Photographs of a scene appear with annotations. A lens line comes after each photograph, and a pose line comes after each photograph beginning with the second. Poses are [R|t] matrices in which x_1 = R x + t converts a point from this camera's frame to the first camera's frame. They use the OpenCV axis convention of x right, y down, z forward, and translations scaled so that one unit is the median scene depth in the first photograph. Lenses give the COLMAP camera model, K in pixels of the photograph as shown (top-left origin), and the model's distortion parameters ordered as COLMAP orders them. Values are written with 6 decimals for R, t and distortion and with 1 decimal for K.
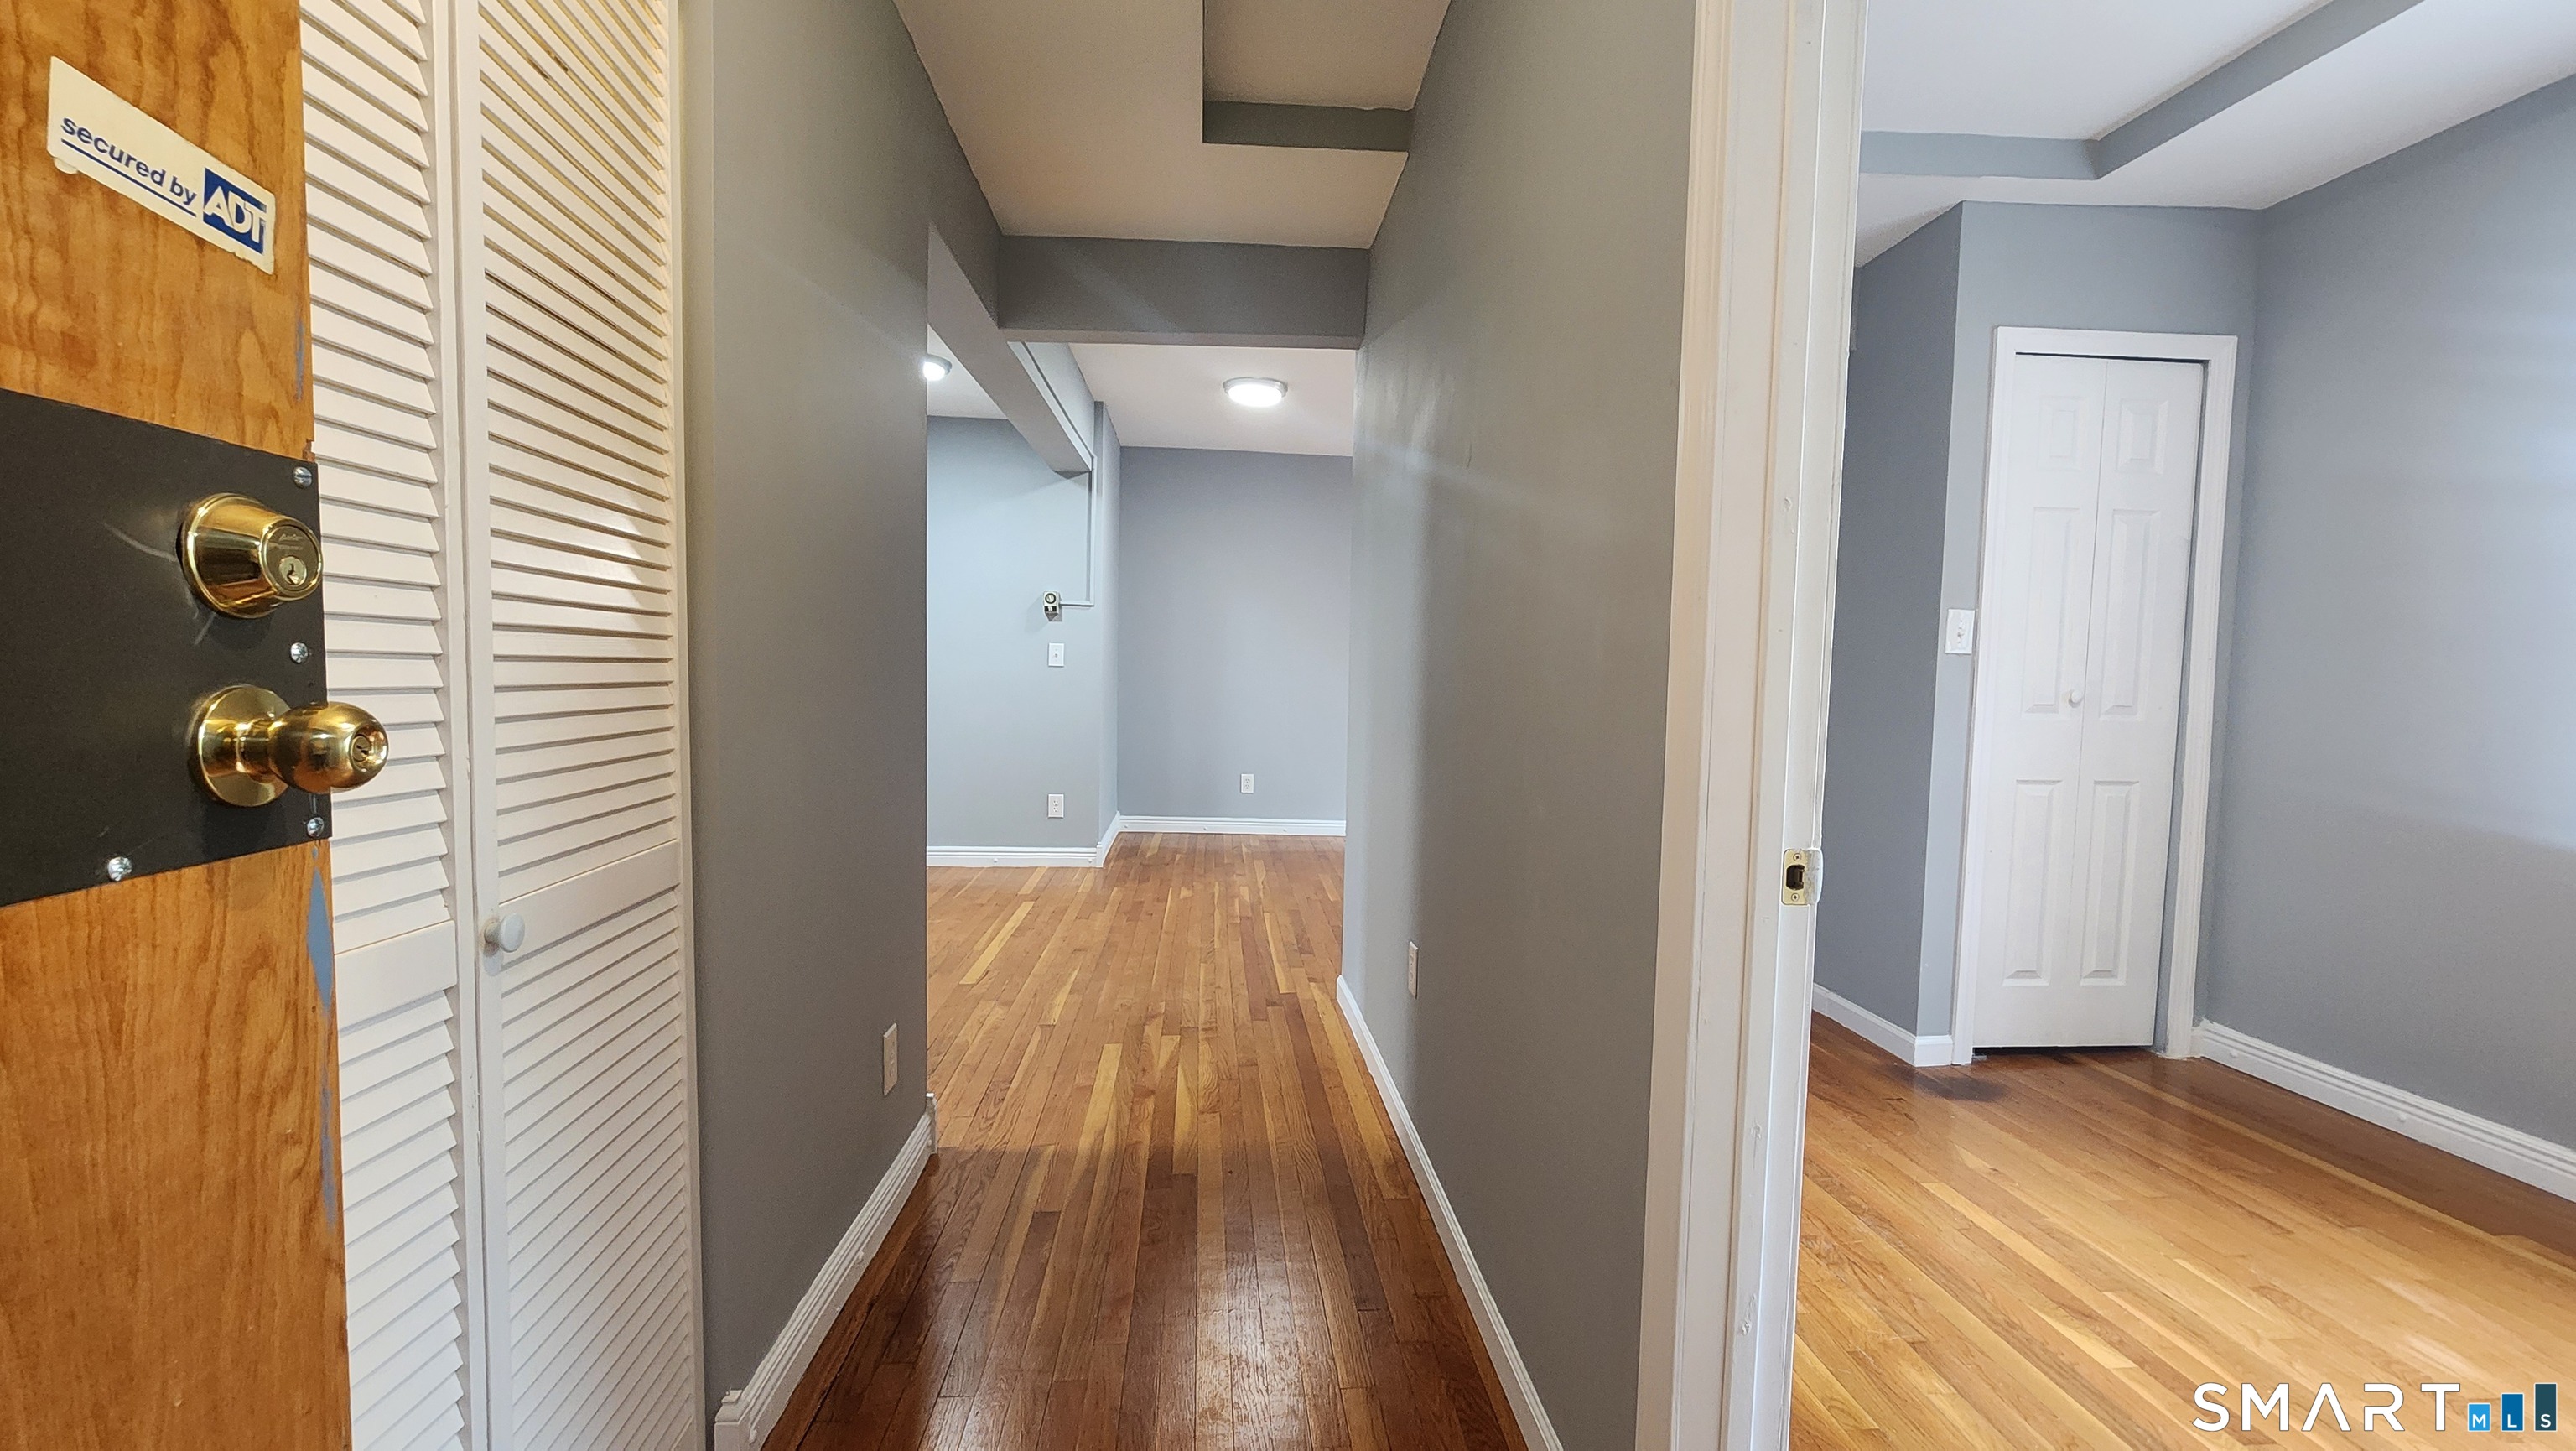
lens RADIAL K [[1064.9, 0, 1289.1], [0, 1064.9, 746.3], [0, 0, 1]] dist [-0.001376, 0.001491]
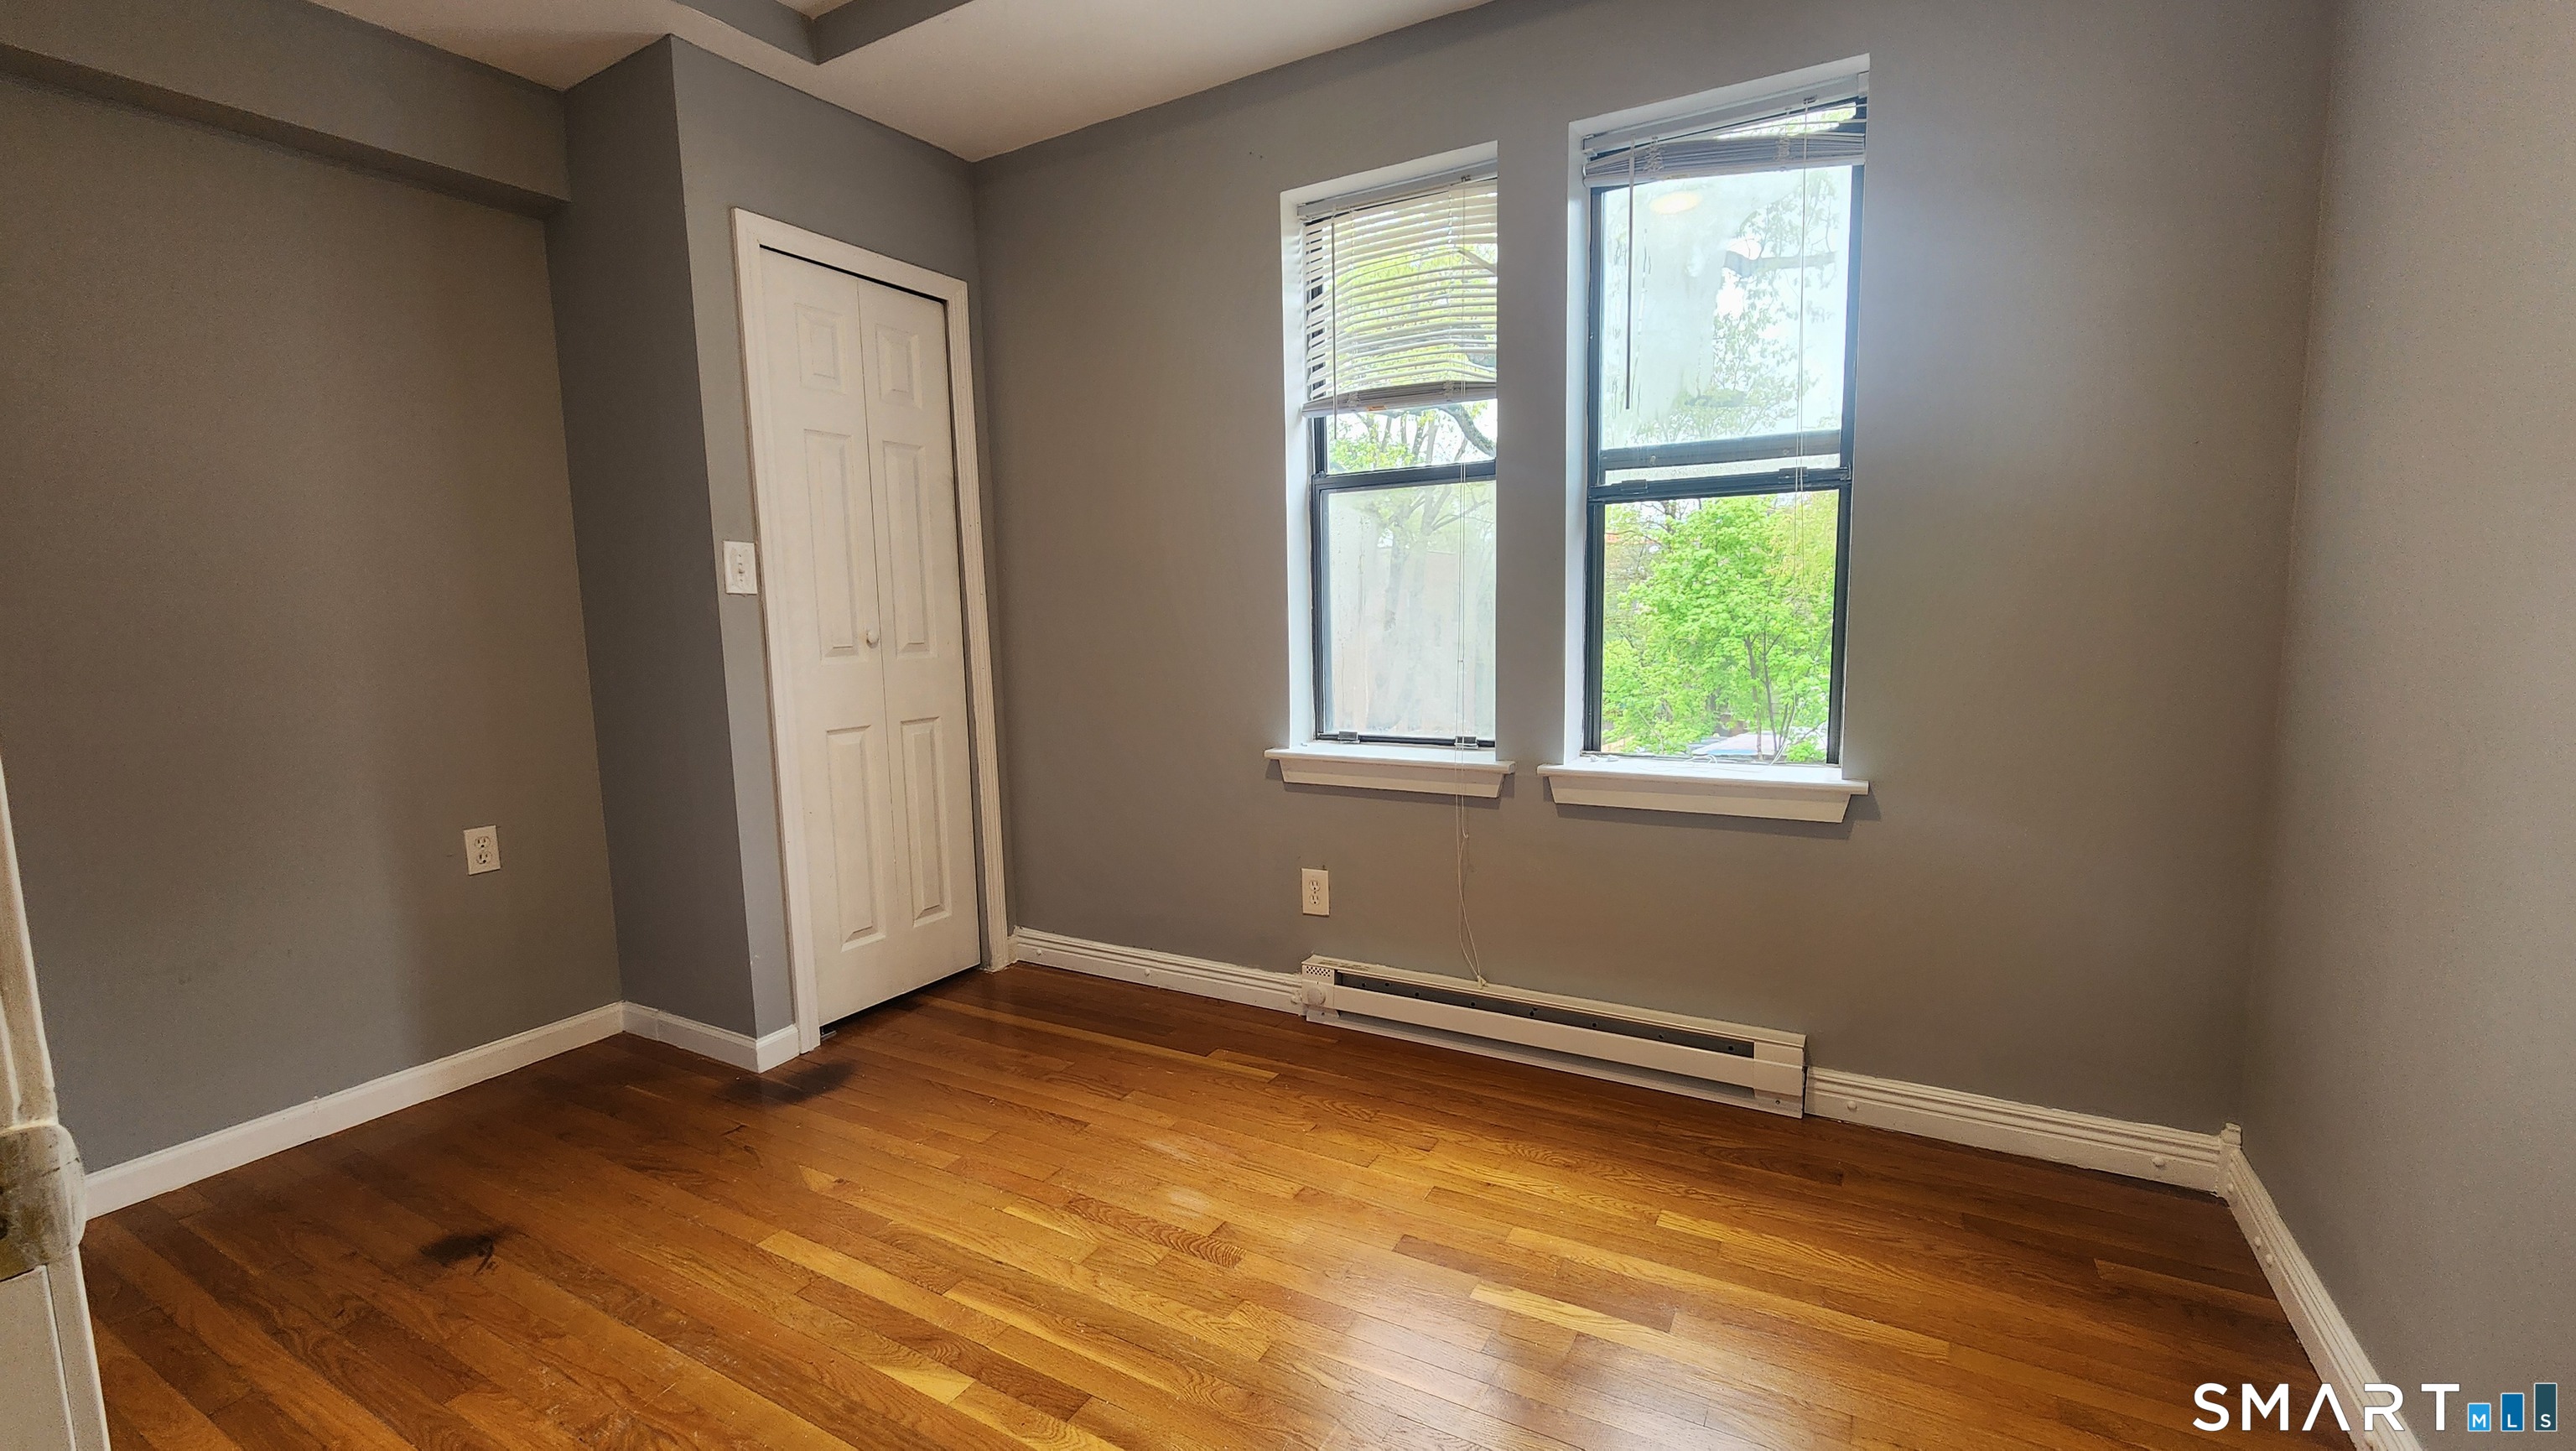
lens RADIAL K [[1064.9, 0, 1293.7], [0, 1064.9, 715.9], [0, 0, 1]] dist [-0.001376, 0.001491]
pose [[0.567476, -0.113216, 0.815569, 0.176766], [0.086494, 0.993218, 0.077695, -0.018486], [-0.818834, 0.026451, 0.573420, 0.155250]]
